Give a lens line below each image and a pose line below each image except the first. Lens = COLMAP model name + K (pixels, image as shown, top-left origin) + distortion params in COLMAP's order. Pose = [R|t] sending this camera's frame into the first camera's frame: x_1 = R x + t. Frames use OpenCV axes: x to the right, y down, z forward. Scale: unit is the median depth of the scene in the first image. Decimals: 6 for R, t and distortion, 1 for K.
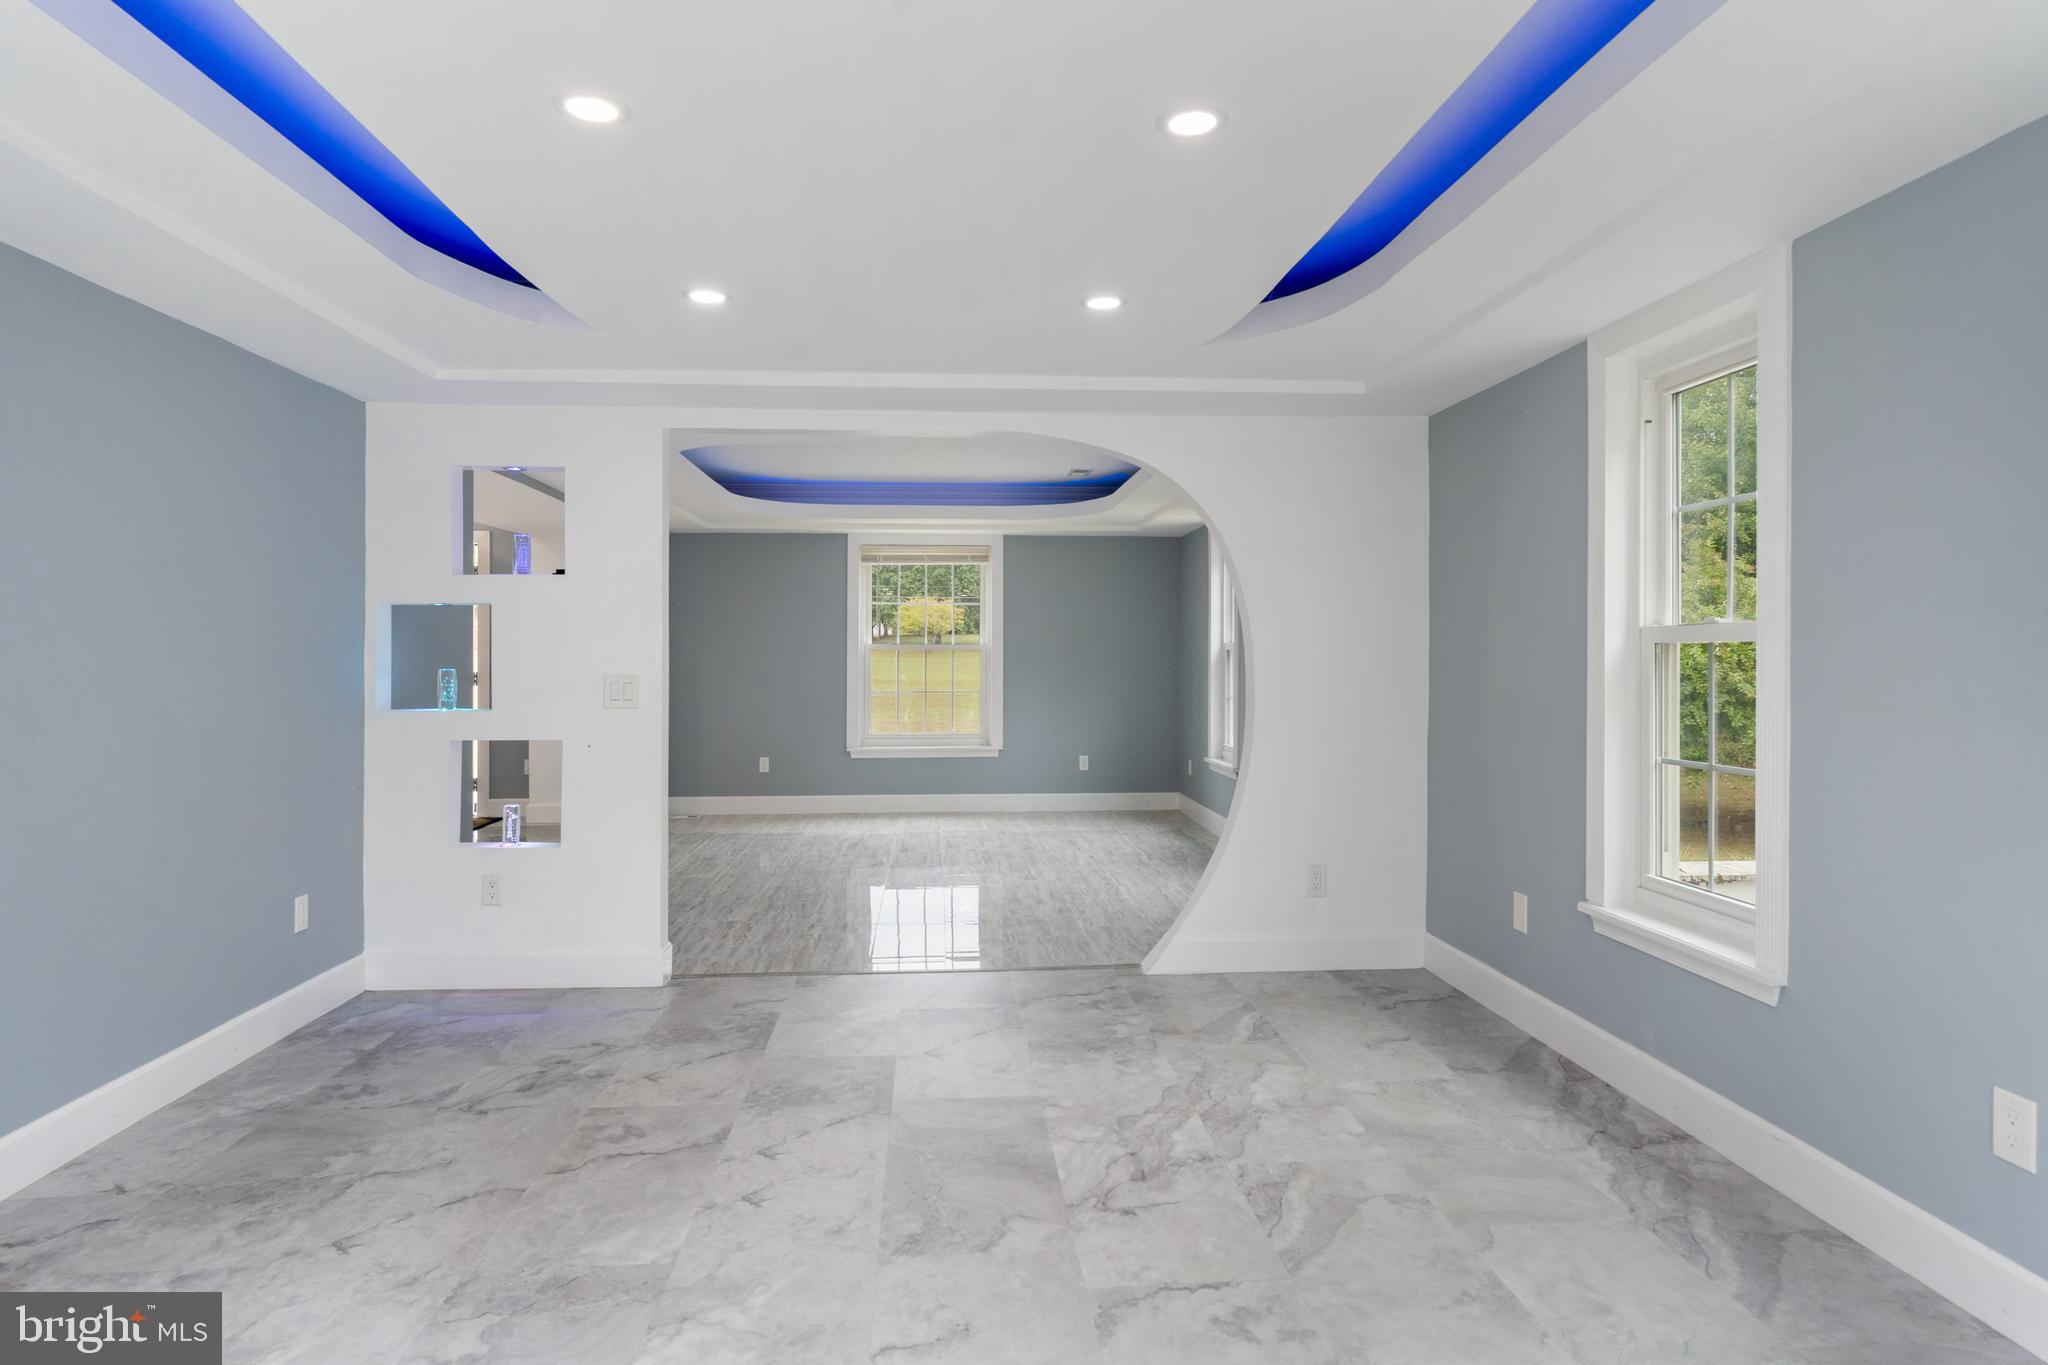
lens RADIAL K [[1156.8, 0, 1016.6], [0, 1156.8, 666.5], [0, 0, 1]] dist [-0.004941, 0.002807]
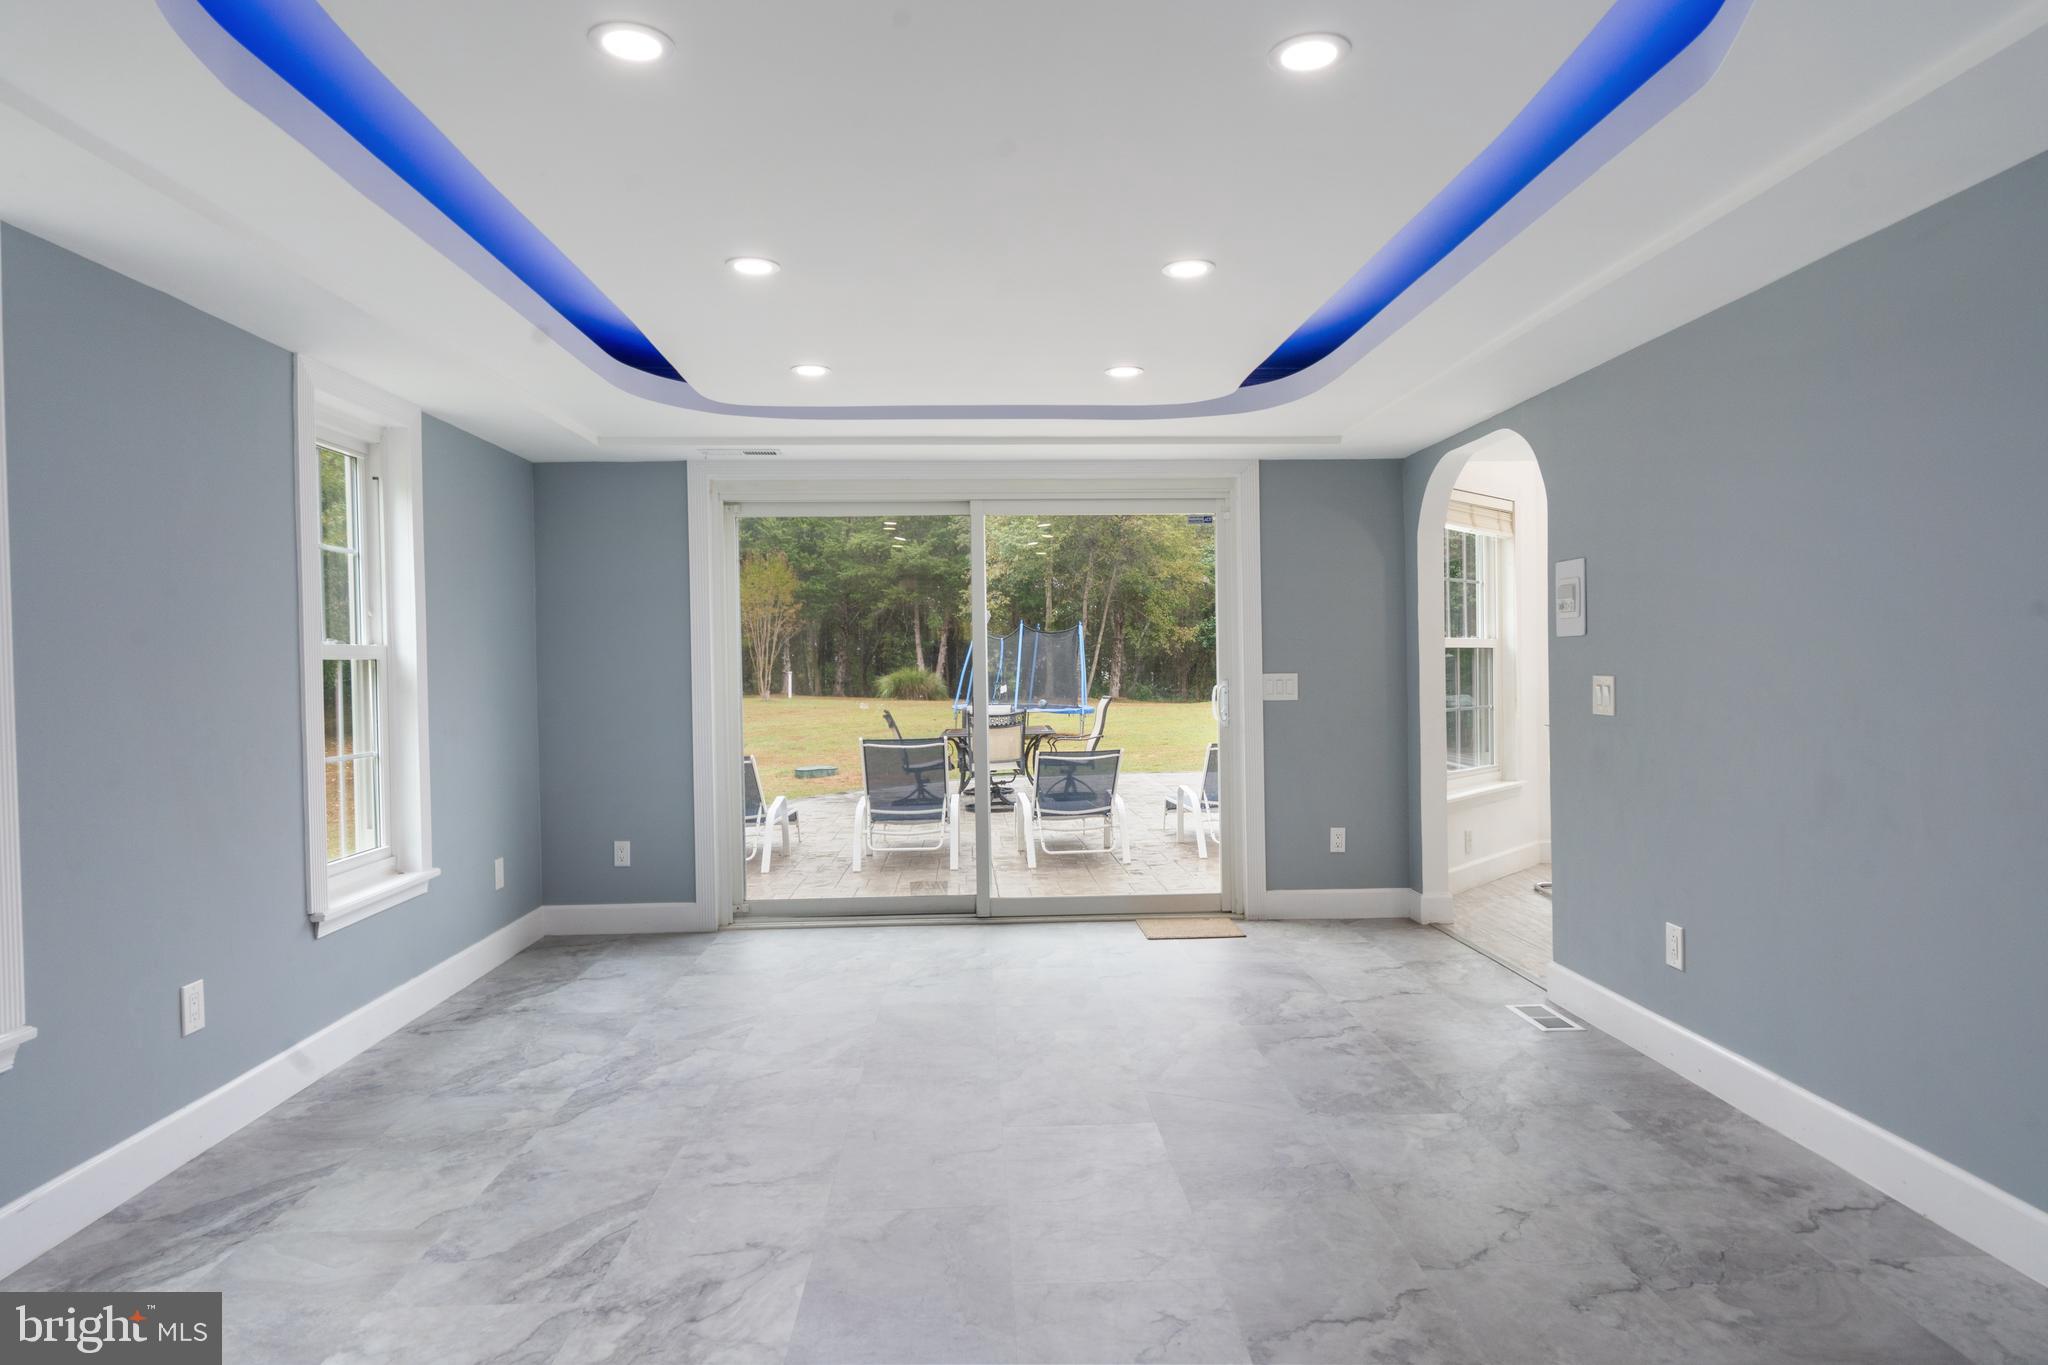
lens RADIAL K [[1205.6, 0, 1028.0], [0, 1205.6, 691.5], [0, 0, 1]] dist [-0.007742, 0.008164]
pose [[-0.999583, 0.013024, 0.025761, -0.146154], [0.013924, 0.999289, 0.035044, -0.016734], [-0.025286, 0.035388, -0.999054, 1.770612]]
